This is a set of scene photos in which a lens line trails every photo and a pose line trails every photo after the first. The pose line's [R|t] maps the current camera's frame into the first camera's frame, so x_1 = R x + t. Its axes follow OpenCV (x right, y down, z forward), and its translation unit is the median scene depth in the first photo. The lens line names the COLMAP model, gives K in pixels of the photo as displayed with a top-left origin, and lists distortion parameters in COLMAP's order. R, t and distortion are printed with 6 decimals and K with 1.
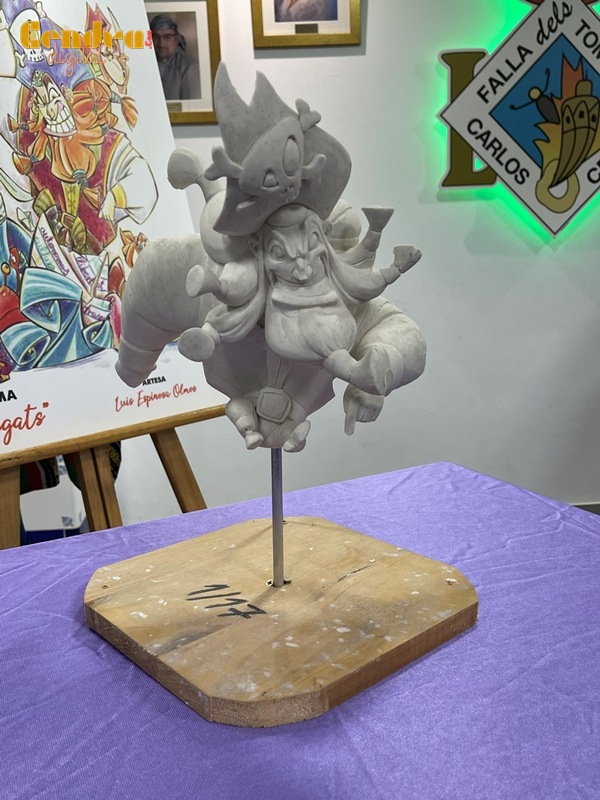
lens RADIAL K [[740.3, 0, 299.6], [0, 740.3, 397.7], [0, 0, 1]] dist [0.009527, 0.000000]
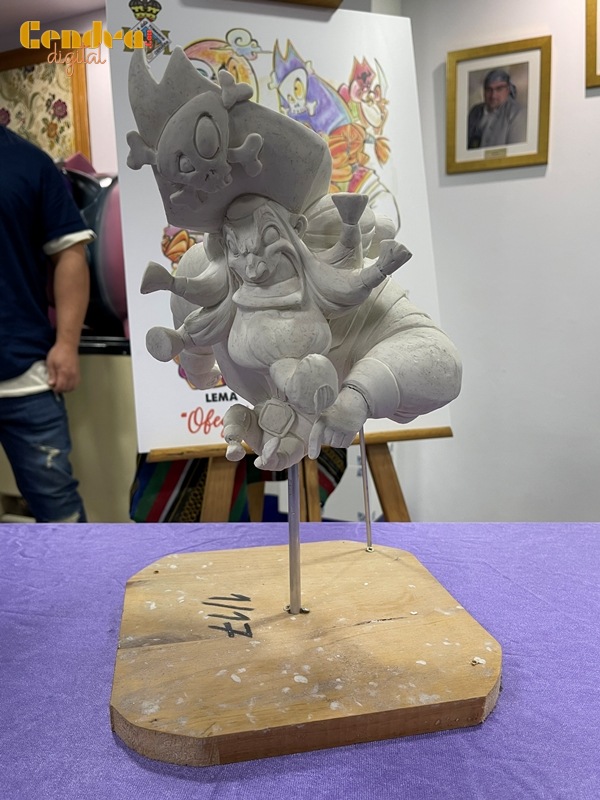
lens RADIAL K [[648.4, 0, 300.2], [0, 648.4, 402.3], [0, 0, 1]] dist [0.012244, -0.010668]
pose [[0.866859, 0.096694, -0.489086, 0.205471], [-0.109961, 0.993935, 0.001608, -0.007699], [0.486275, 0.052387, 0.872234, 0.157205]]
